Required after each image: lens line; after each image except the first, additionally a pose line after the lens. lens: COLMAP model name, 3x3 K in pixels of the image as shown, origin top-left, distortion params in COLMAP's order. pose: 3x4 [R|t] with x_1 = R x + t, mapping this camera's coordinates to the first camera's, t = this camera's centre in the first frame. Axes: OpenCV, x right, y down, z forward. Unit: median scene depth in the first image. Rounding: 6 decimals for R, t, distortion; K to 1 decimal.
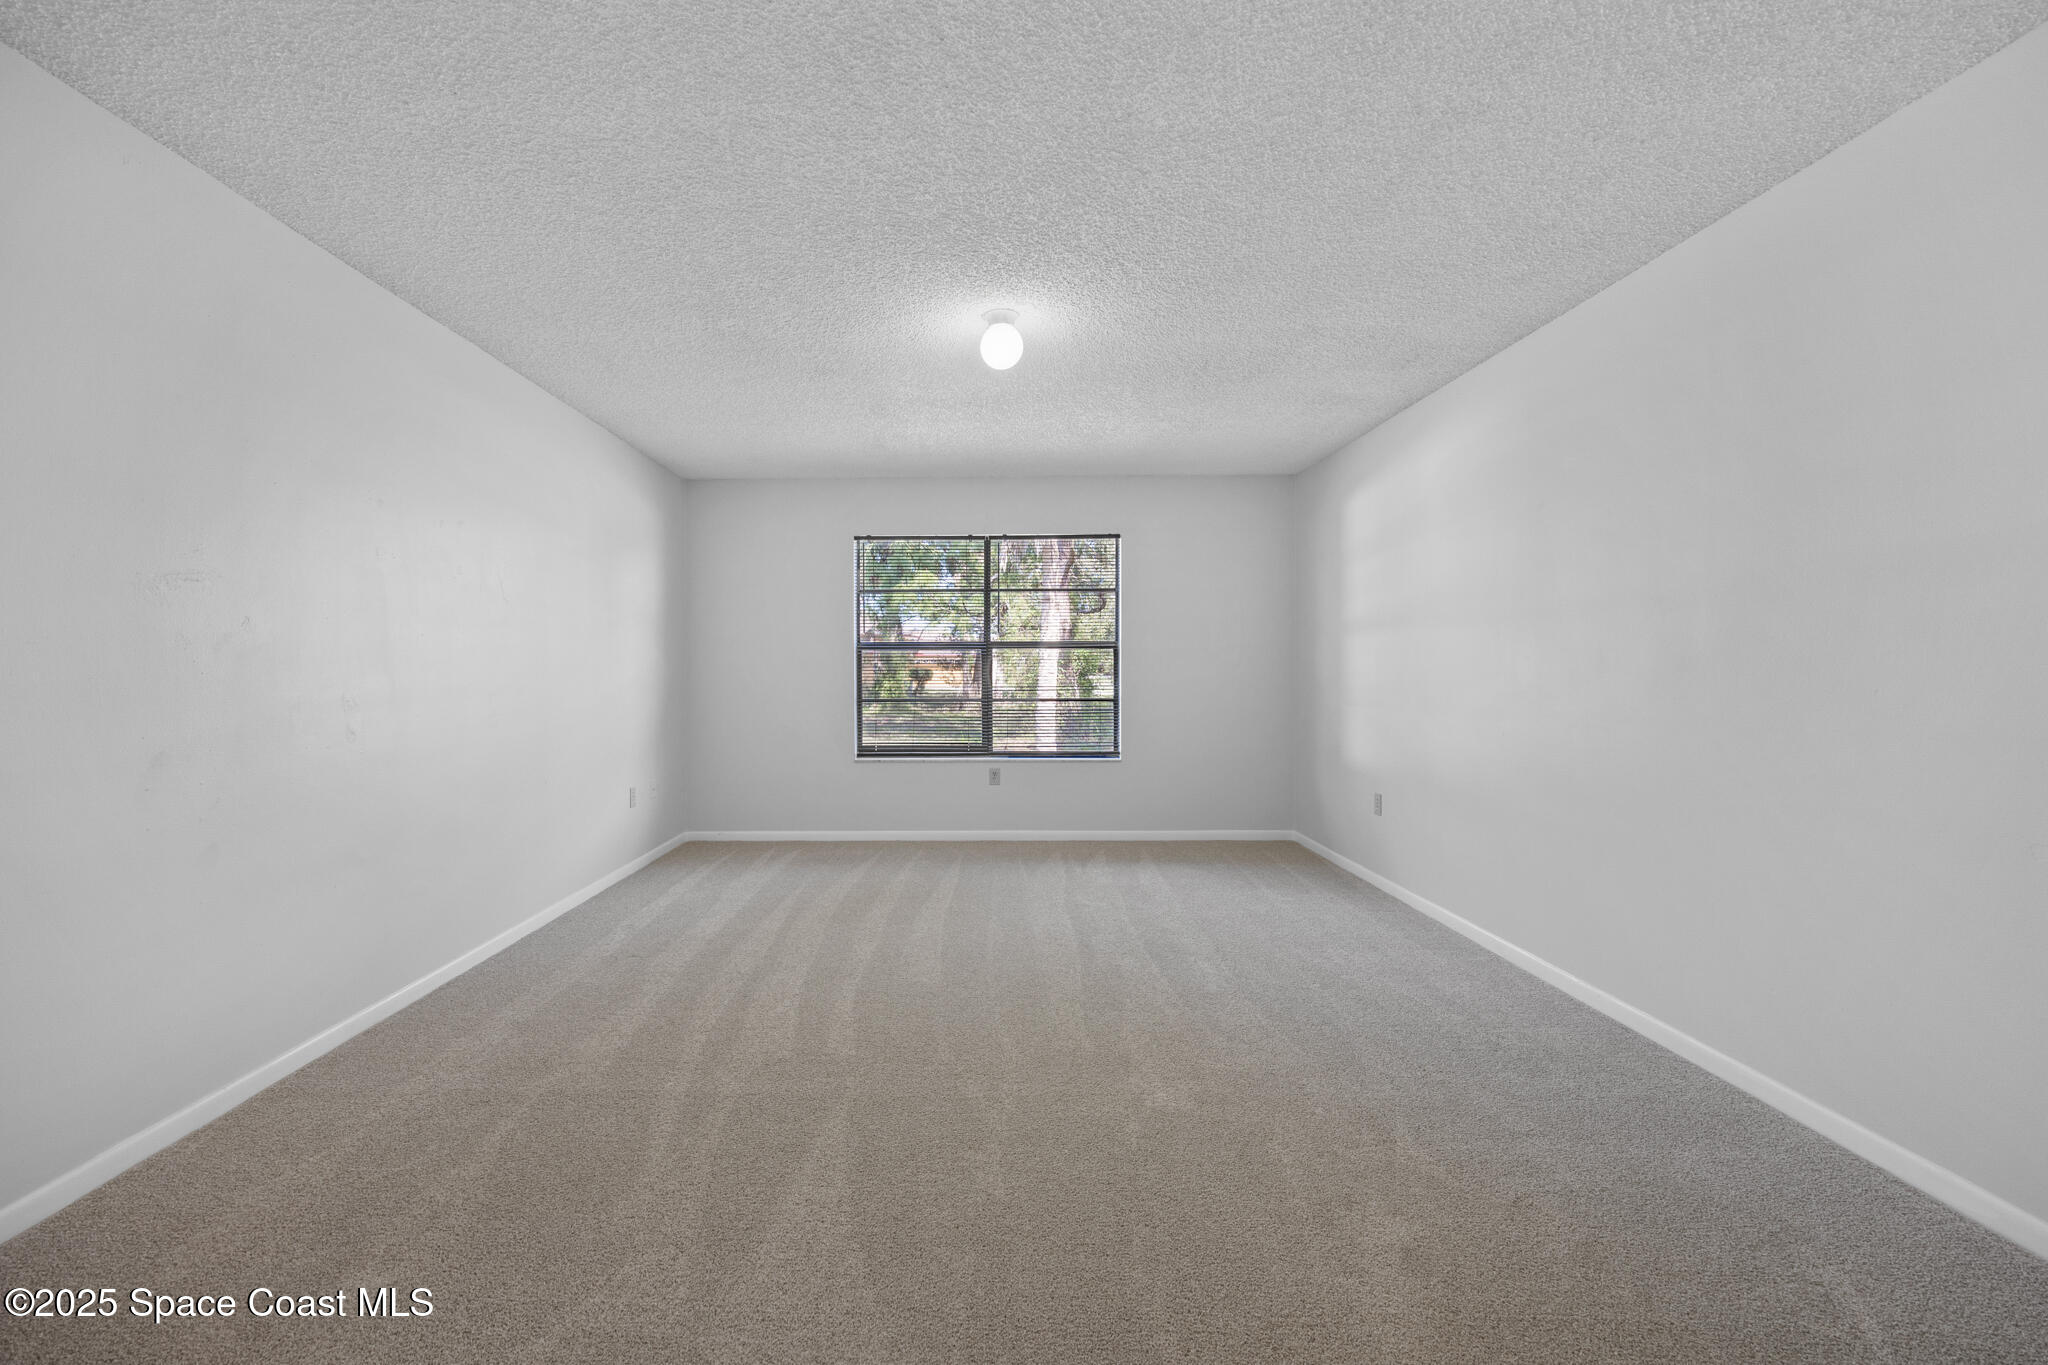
lens RADIAL K [[822.6, 0, 1021.0], [0, 822.6, 680.6], [0, 0, 1]] dist [-0.003336, 0.001241]
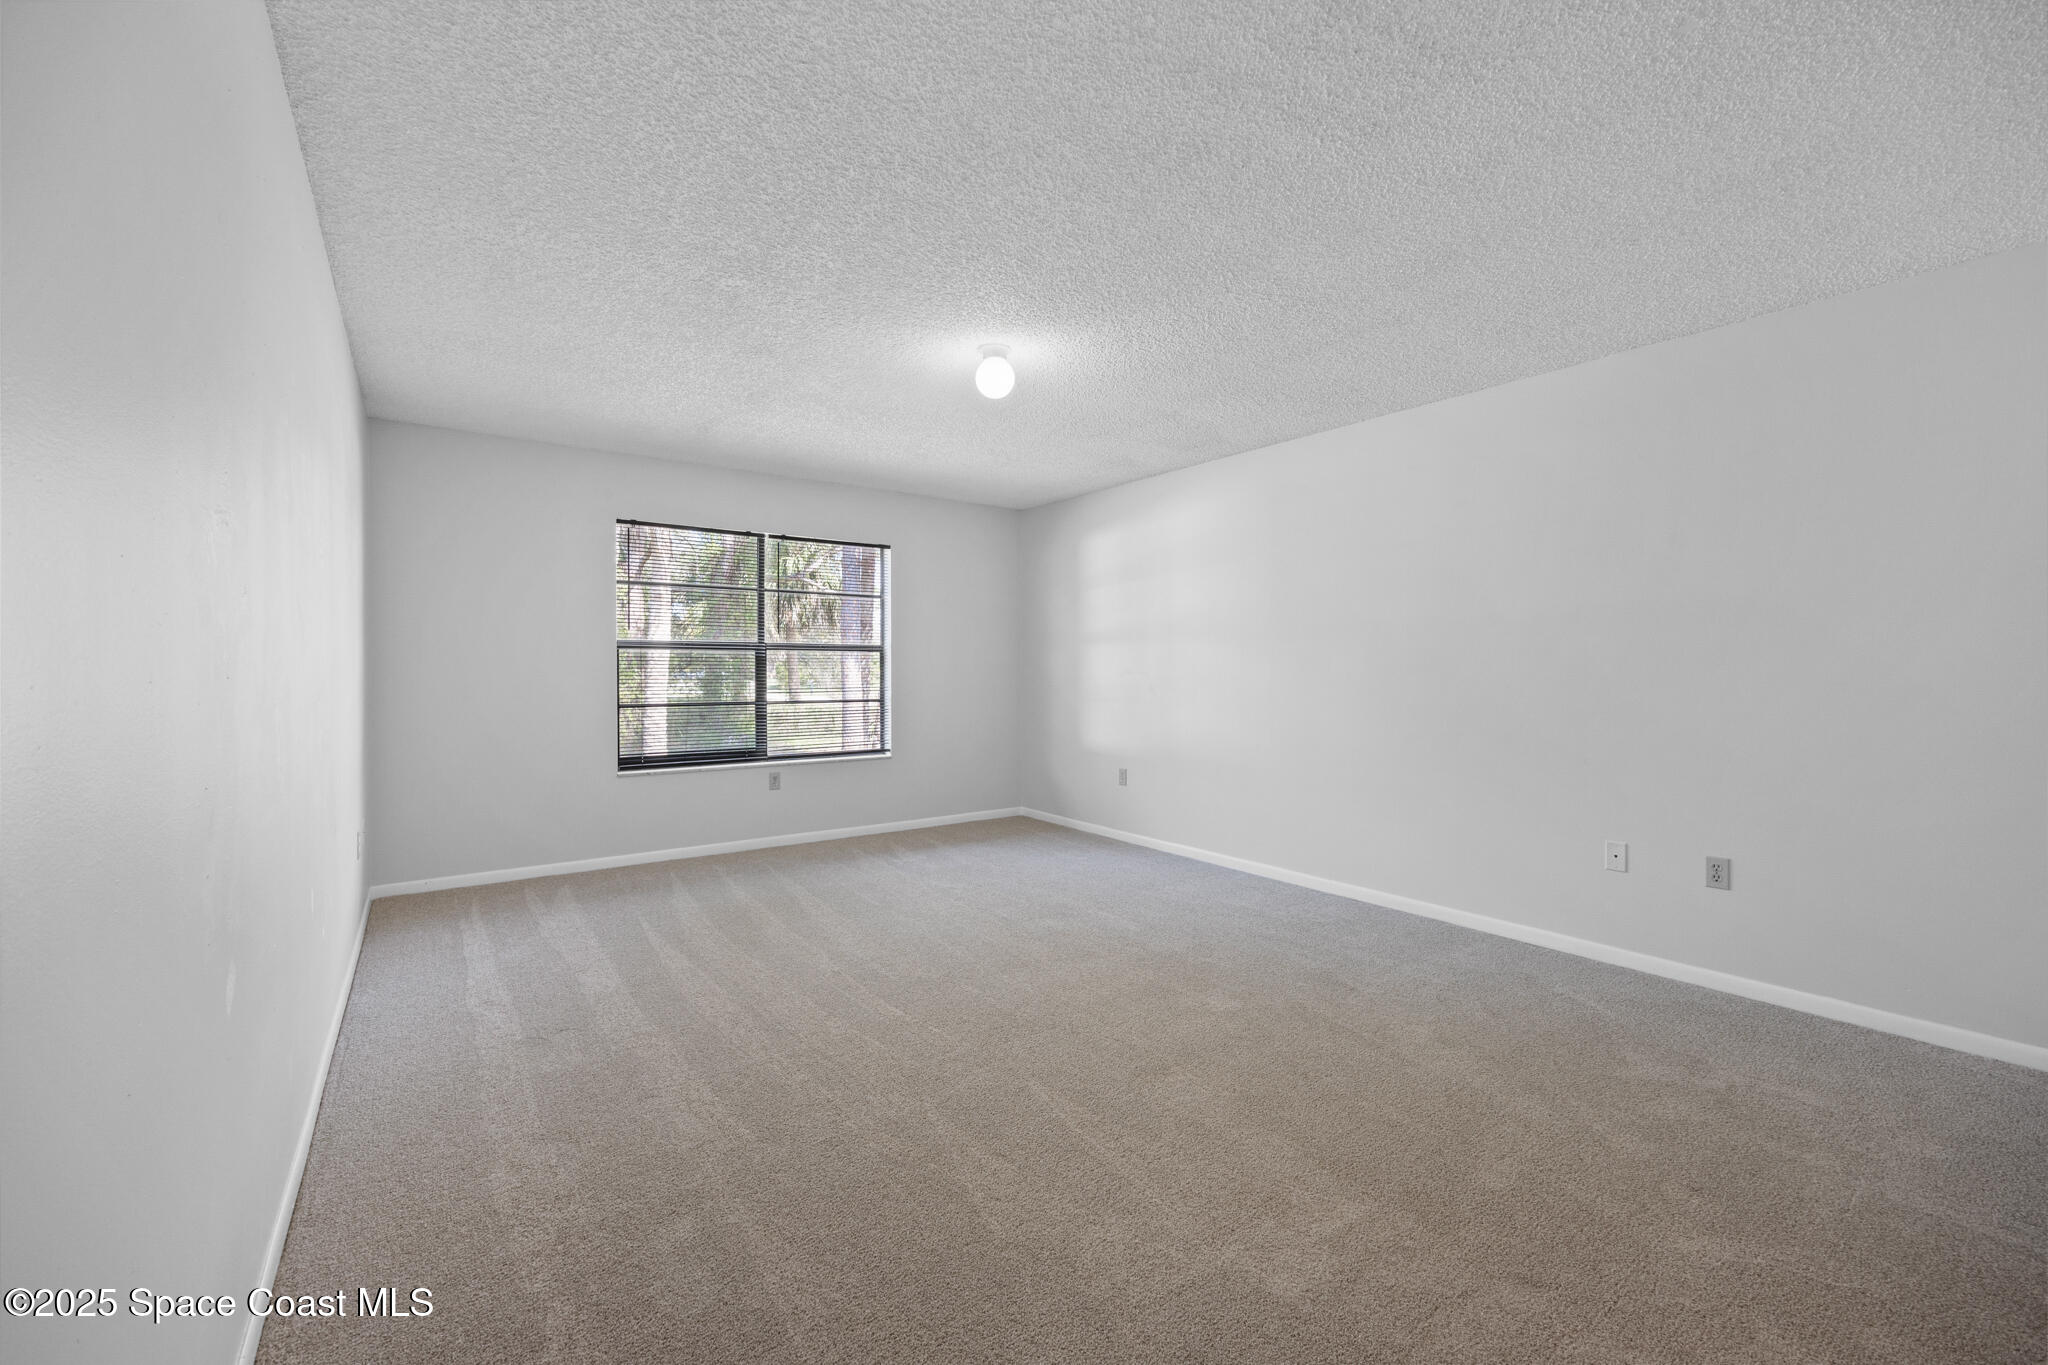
lens RADIAL K [[777.9, 0, 1024.1], [0, 777.9, 678.3], [0, 0, 1]] dist [-0.002473, -0.000022]
pose [[0.813048, -0.001625, 0.582195, -0.388091], [0.004224, 0.999986, -0.003107, -0.001352], [-0.582182, 0.004986, 0.813043, 0.088584]]
